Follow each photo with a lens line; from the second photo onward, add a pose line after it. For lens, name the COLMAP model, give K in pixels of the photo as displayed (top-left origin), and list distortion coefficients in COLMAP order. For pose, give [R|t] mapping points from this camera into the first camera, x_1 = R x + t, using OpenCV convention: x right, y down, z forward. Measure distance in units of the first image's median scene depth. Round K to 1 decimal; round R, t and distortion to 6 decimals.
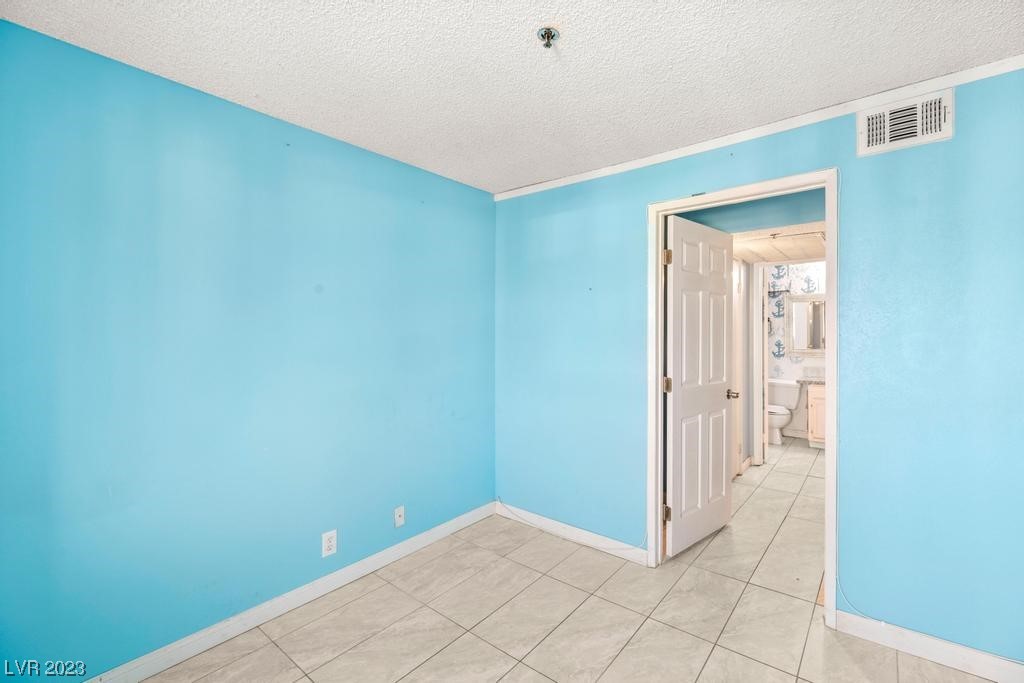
lens RADIAL K [[454.9, 0, 510.0], [0, 454.9, 333.1], [0, 0, 1]] dist [0.002000, 0.000309]
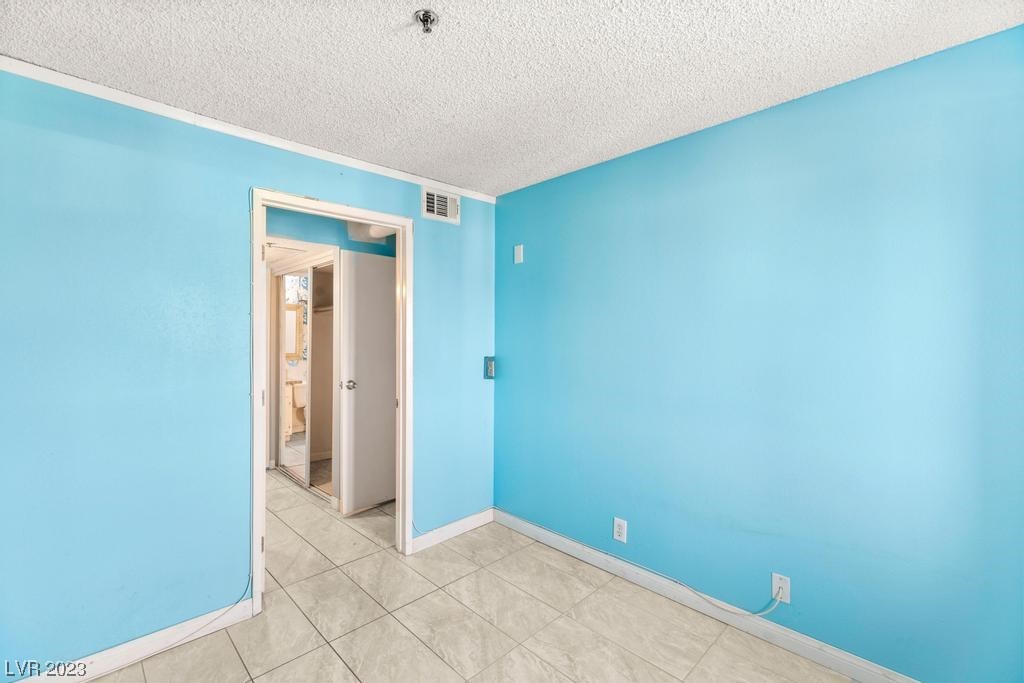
lens RADIAL K [[454.9, 0, 510.0], [0, 454.9, 333.1], [0, 0, 1]] dist [0.002000, 0.000309]
pose [[0.101845, 0.010863, 0.994741, -0.272398], [0.002438, 0.999935, -0.011169, 0.000028], [-0.994797, 0.003563, 0.101812, 0.243735]]
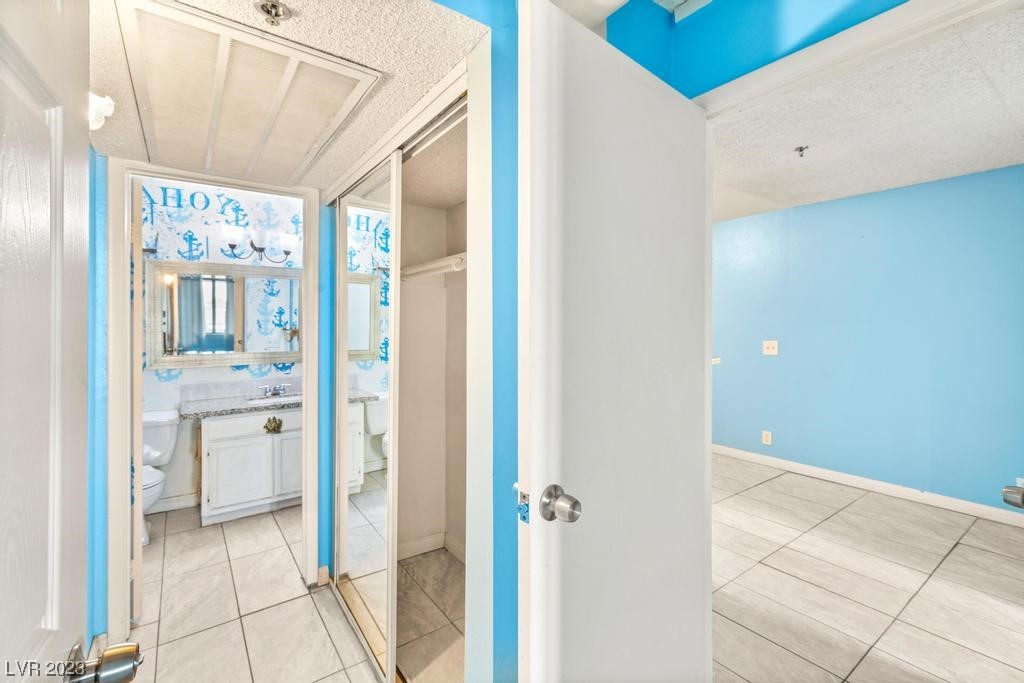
lens RADIAL K [[448.0, 0, 511.4], [0, 448.0, 329.2], [0, 0, 1]] dist [0.004579, 0.000391]
pose [[0.241593, -0.000512, 0.970377, 0.223251], [-0.000118, 1.000000, 0.000557, 0.001905], [-0.970378, -0.000249, 0.241593, 0.533396]]
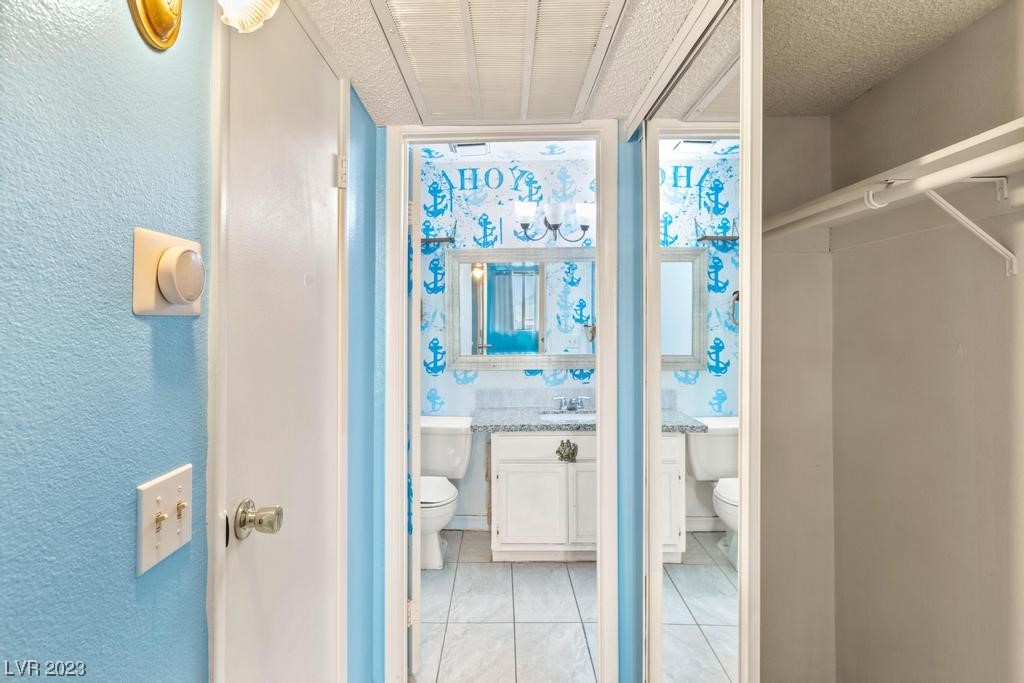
lens RADIAL K [[540.2, 0, 495.4], [0, 540.2, 313.7], [0, 0, 1]] dist [0.002386, 0.000240]
pose [[0.780538, 0.013203, 0.624969, 0.329404], [-0.000591, 0.999792, -0.020384, 0.000849], [-0.625108, 0.015541, 0.780384, 0.602310]]
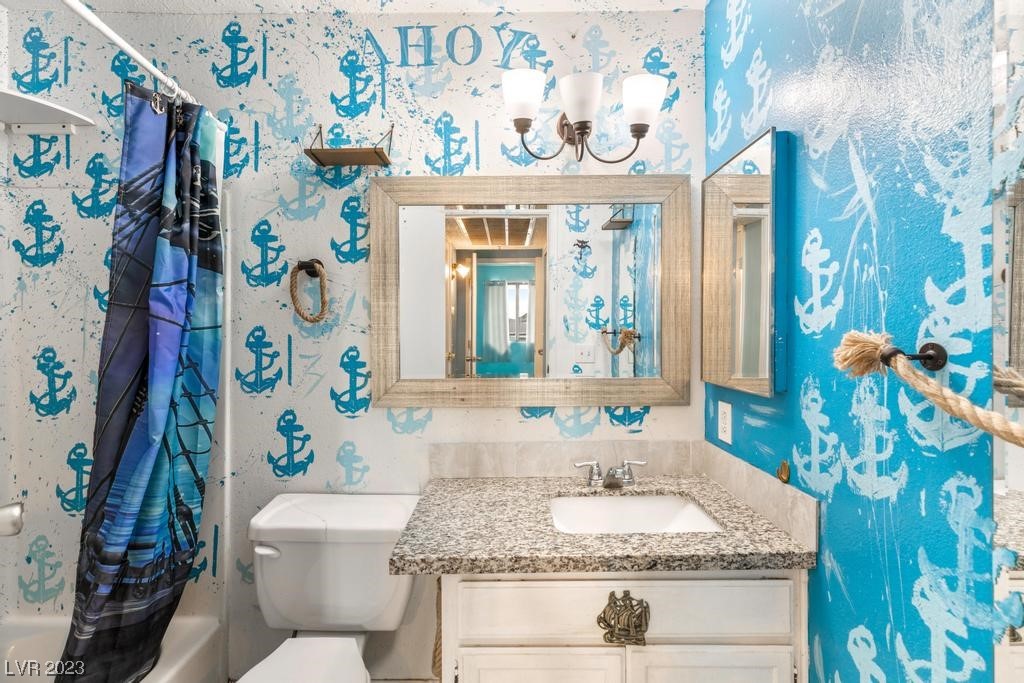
lens RADIAL K [[454.9, 0, 510.0], [0, 454.9, 333.1], [0, 0, 1]] dist [0.002000, 0.000309]
pose [[0.756599, 0.013085, 0.653748, 0.591972], [-0.003740, 0.999870, -0.015684, 0.013814], [-0.653868, 0.009421, 0.756550, 0.899320]]
